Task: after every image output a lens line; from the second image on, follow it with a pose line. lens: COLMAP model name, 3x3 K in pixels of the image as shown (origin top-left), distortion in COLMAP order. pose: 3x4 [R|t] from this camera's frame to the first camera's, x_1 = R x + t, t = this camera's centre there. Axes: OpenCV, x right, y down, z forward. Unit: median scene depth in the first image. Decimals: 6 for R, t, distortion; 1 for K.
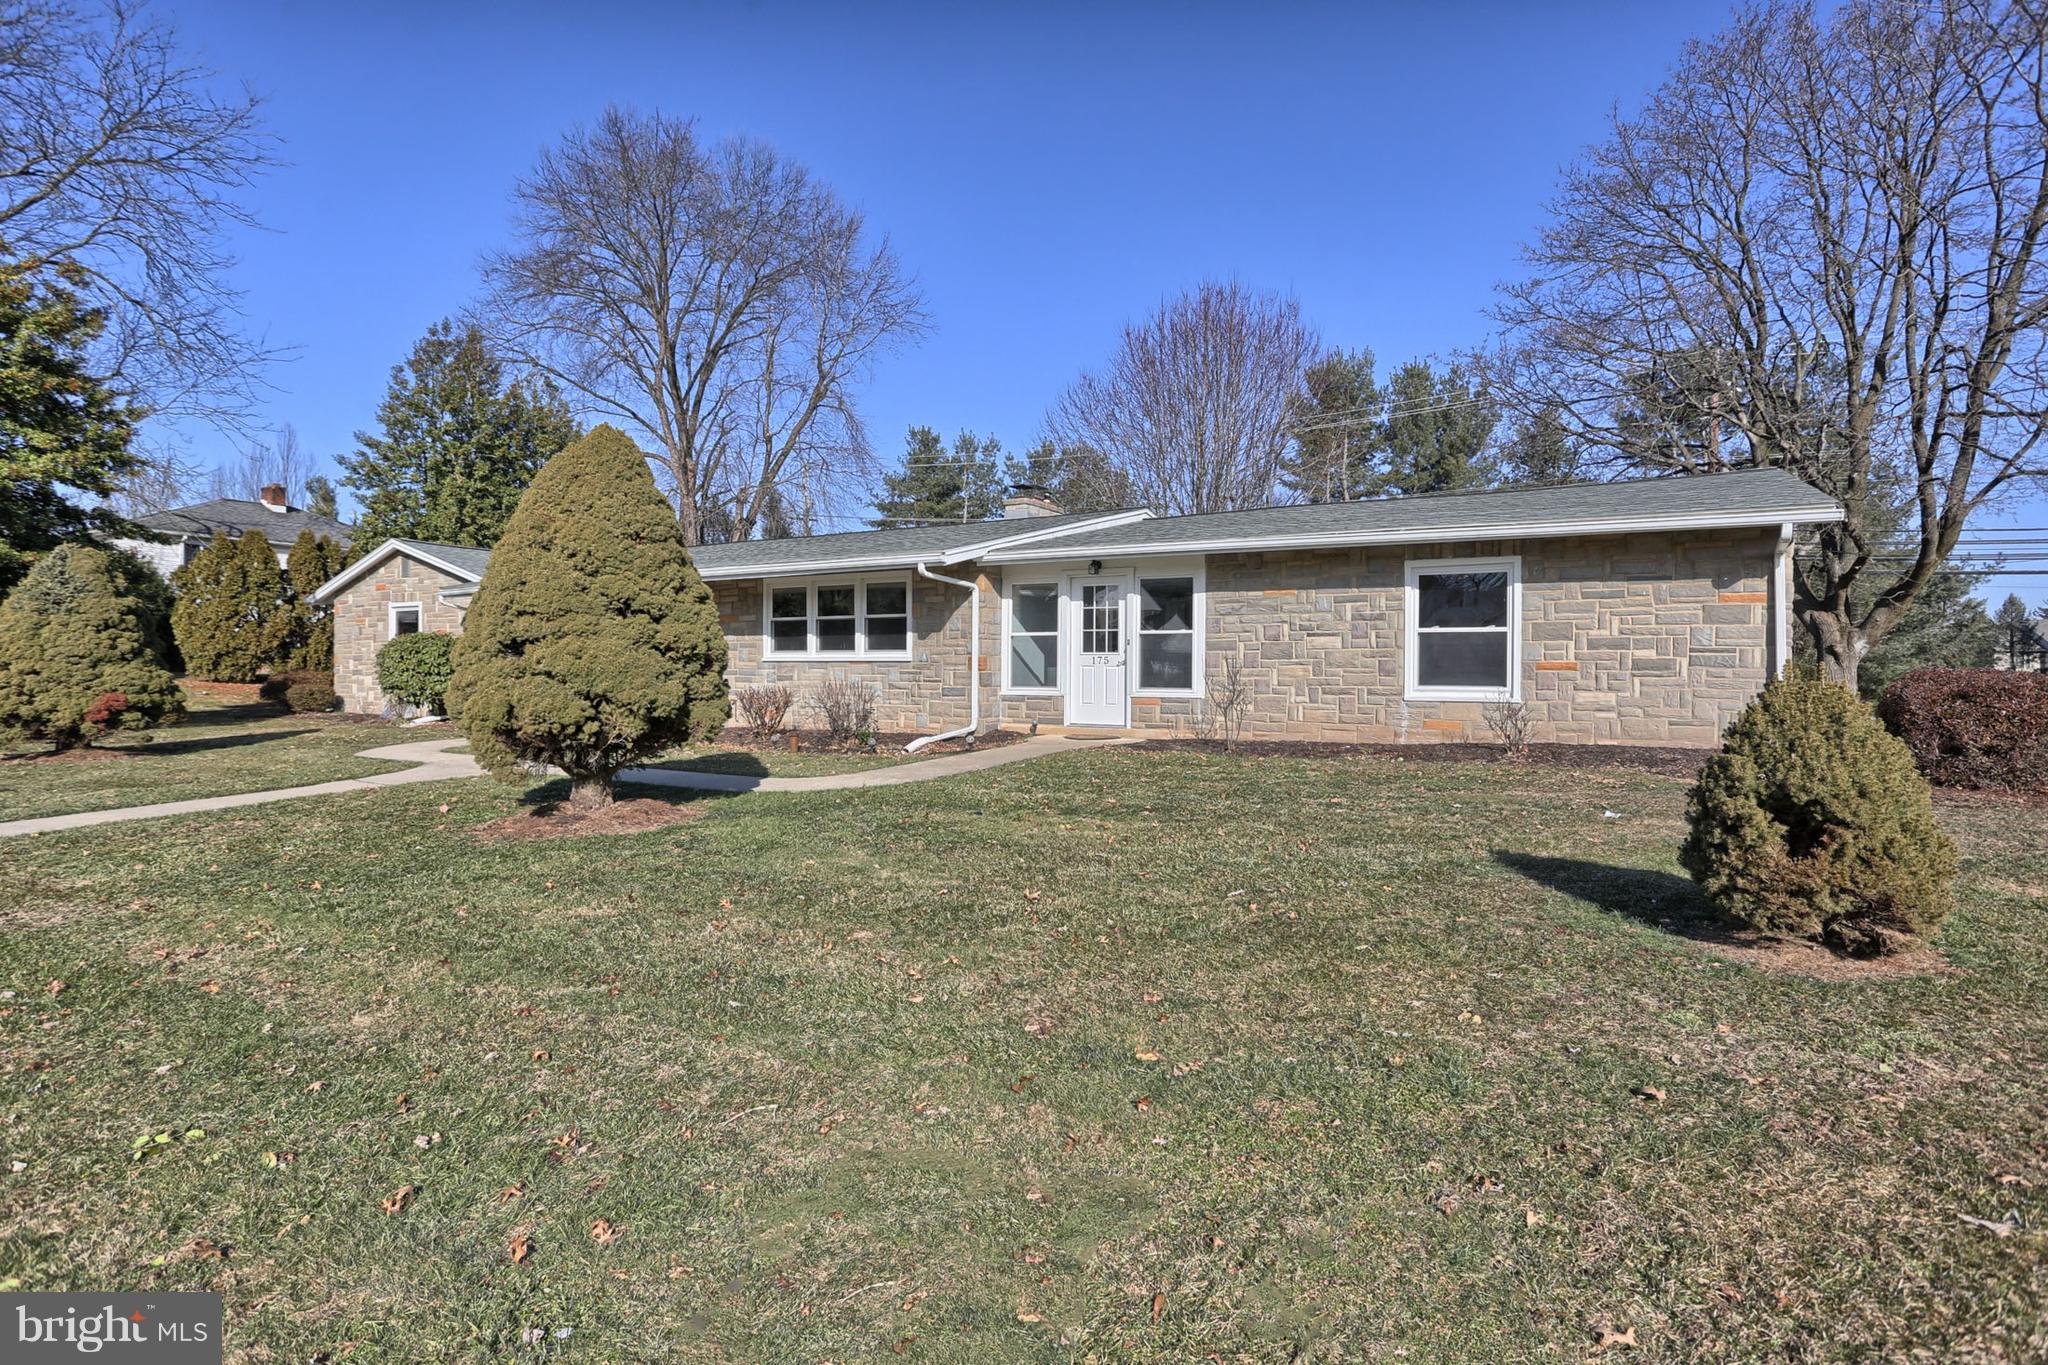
lens RADIAL K [[1023.6, 0, 1011.9], [0, 1023.6, 689.7], [0, 0, 1]] dist [-0.034767, 0.015745]
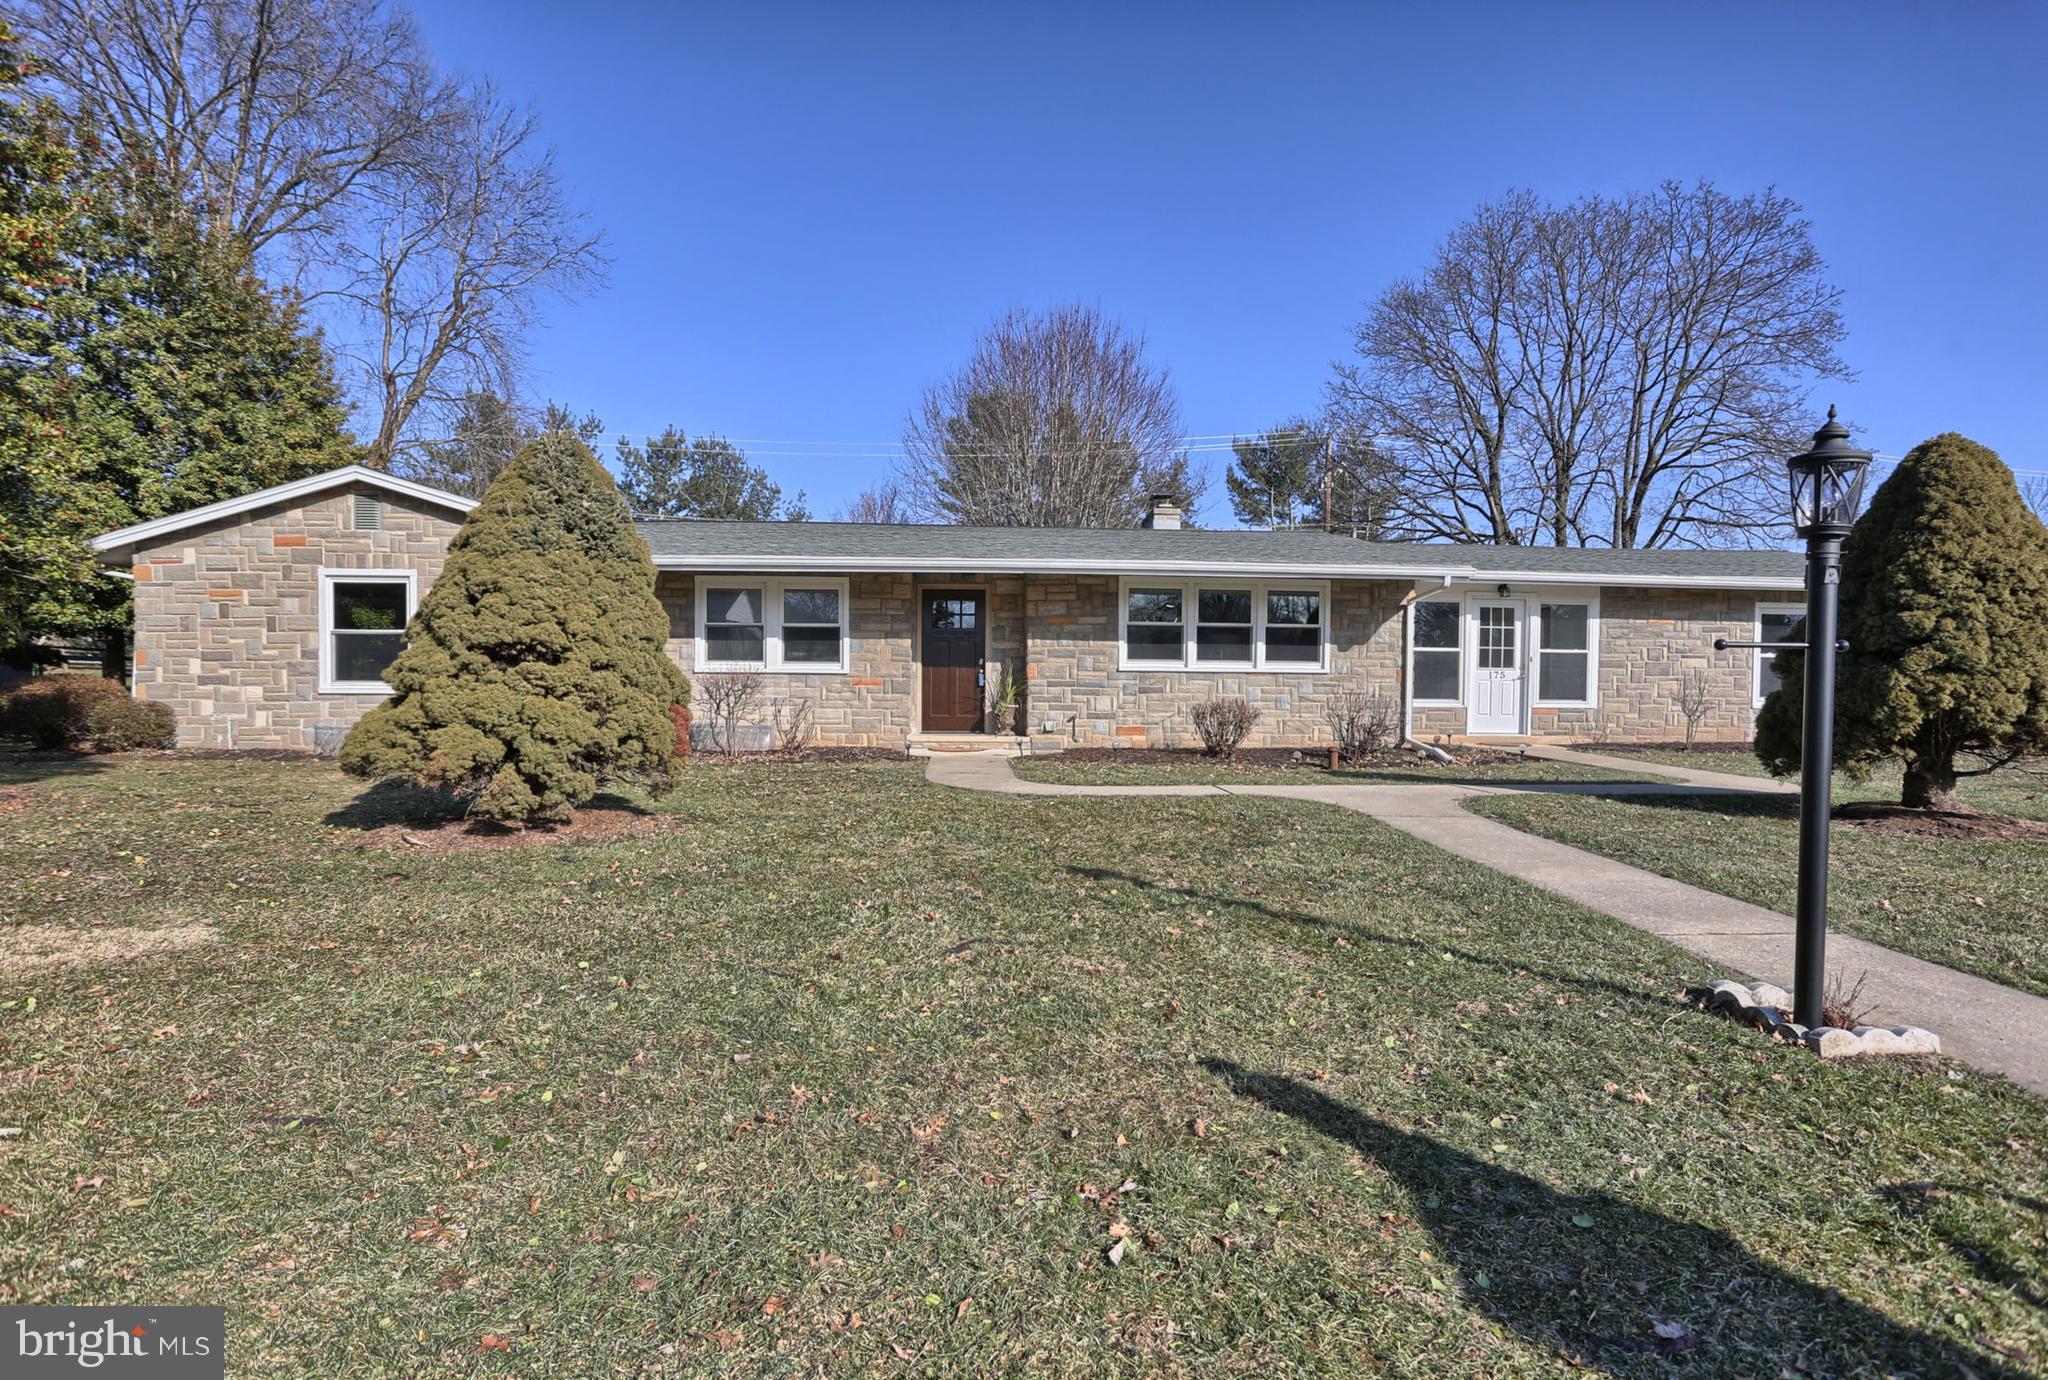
lens RADIAL K [[1023.6, 0, 1015.4], [0, 1023.6, 737.4], [0, 0, 1]] dist [-0.034767, 0.015745]
pose [[0.822009, -0.022819, 0.569017, -0.936090], [0.007089, 0.999529, 0.029842, 0.002142], [-0.569431, -0.020496, 0.821784, 0.384814]]
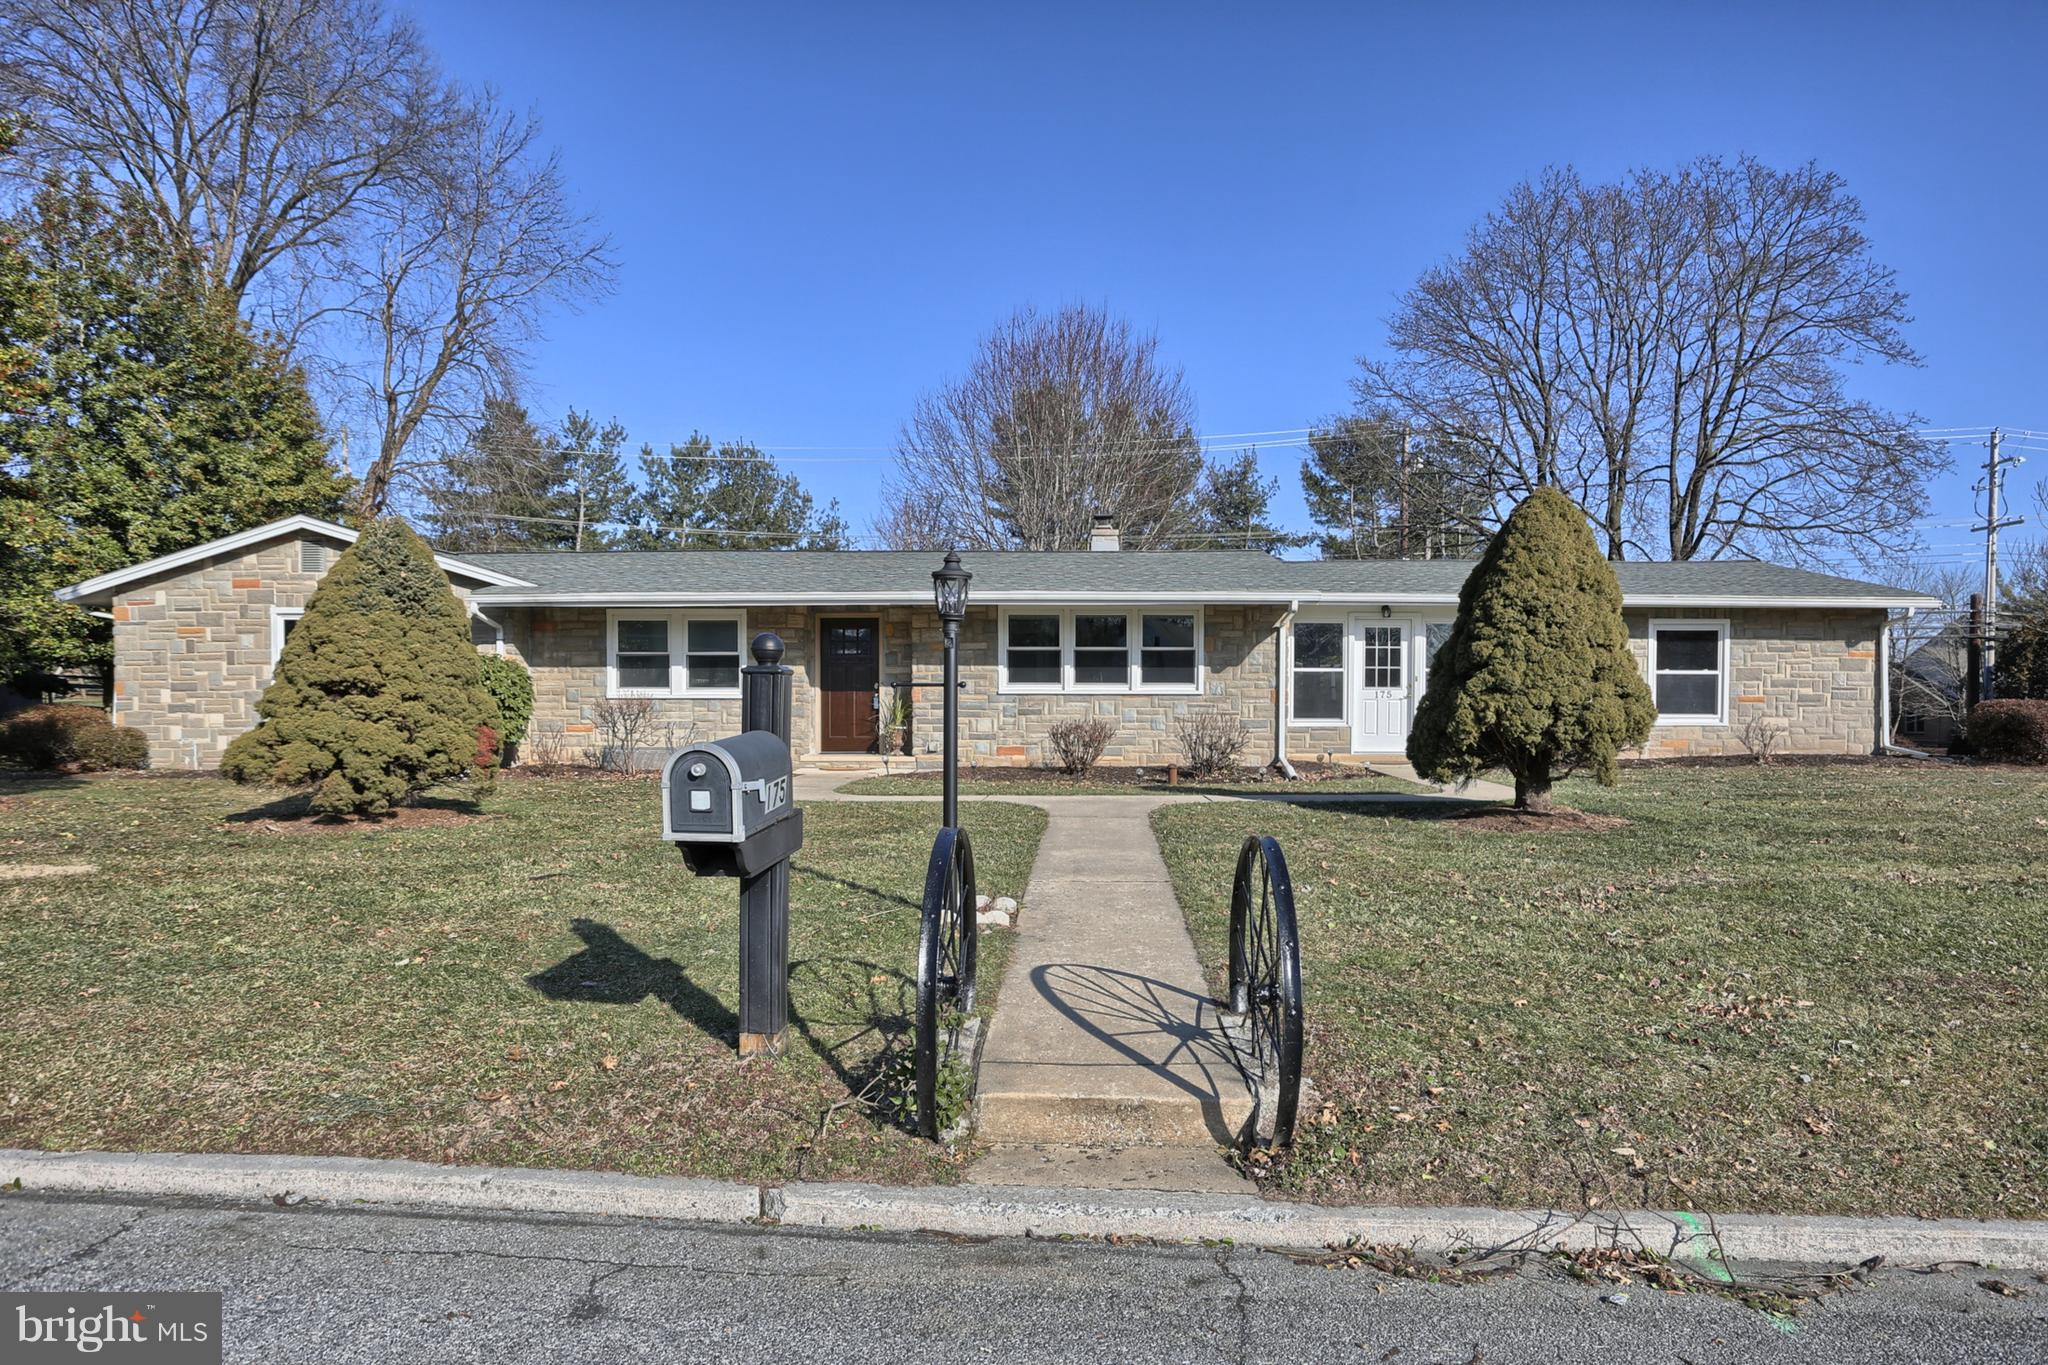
lens RADIAL K [[1192.9, 0, 1061.1], [0, 1192.9, 762.8], [0, 0, 1]] dist [-0.029656, 0.013603]
pose [[0.859637, -0.023602, 0.510361, -0.855428], [0.012575, 0.999607, 0.025047, 0.008722], [-0.510751, -0.015114, 0.859596, 0.060869]]
